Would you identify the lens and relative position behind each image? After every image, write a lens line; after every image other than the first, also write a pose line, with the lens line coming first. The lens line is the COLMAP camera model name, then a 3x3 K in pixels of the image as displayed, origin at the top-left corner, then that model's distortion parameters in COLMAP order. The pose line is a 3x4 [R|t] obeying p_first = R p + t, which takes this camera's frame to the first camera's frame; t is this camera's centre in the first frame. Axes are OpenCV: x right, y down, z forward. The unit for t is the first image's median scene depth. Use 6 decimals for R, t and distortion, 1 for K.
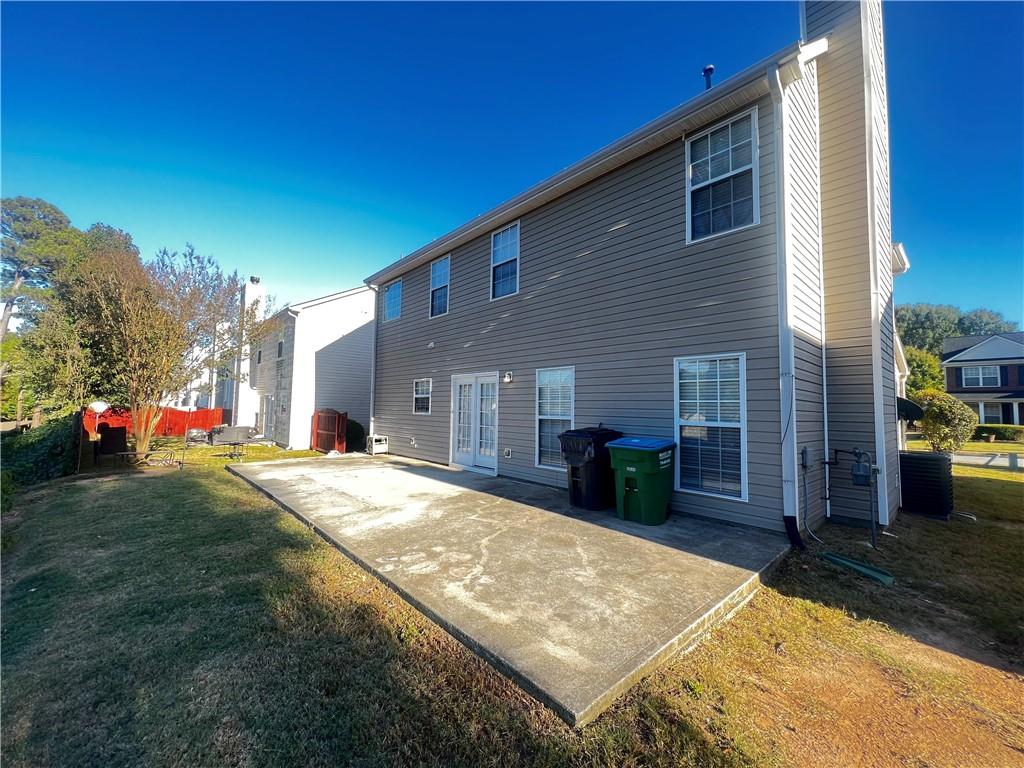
lens RADIAL K [[410.4, 0, 512.0], [0, 410.4, 384.0], [0, 0, 1]] dist [-0.004841, 0.000627]
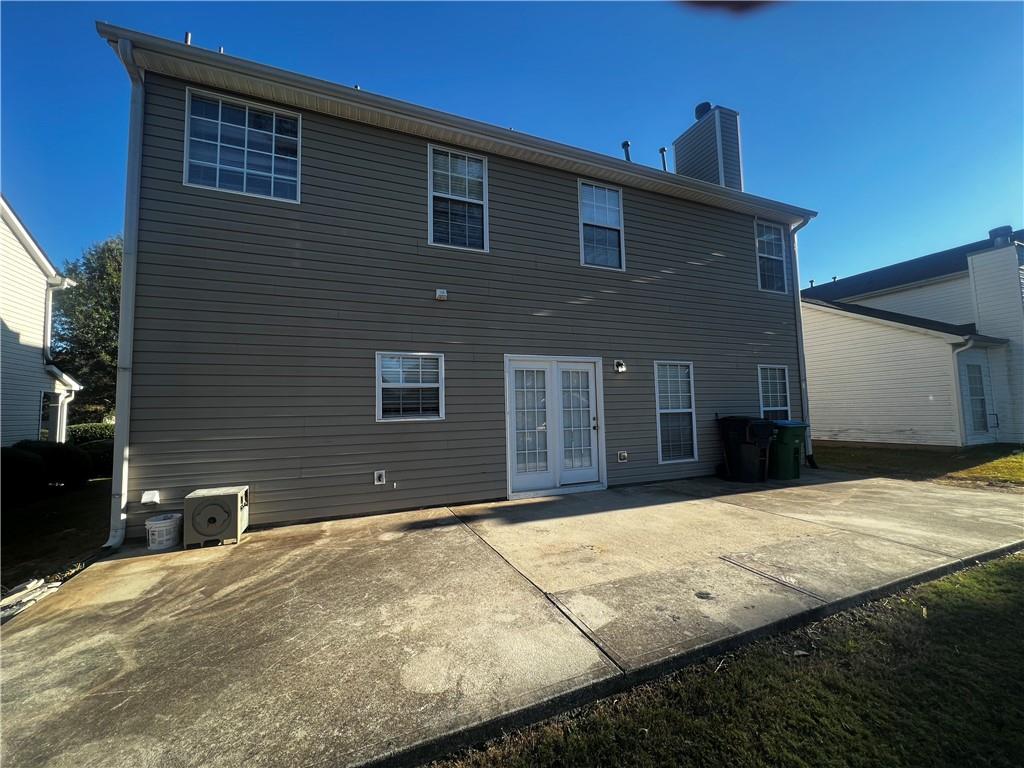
lens RADIAL K [[397.6, 0, 512.0], [0, 397.6, 384.0], [0, 0, 1]] dist [-0.023372, 0.000118]
pose [[0.347035, 0.032229, 0.937298, -0.671032], [-0.032184, 0.999230, -0.022442, 0.035652], [-0.937300, -0.022378, 0.347805, 0.732013]]
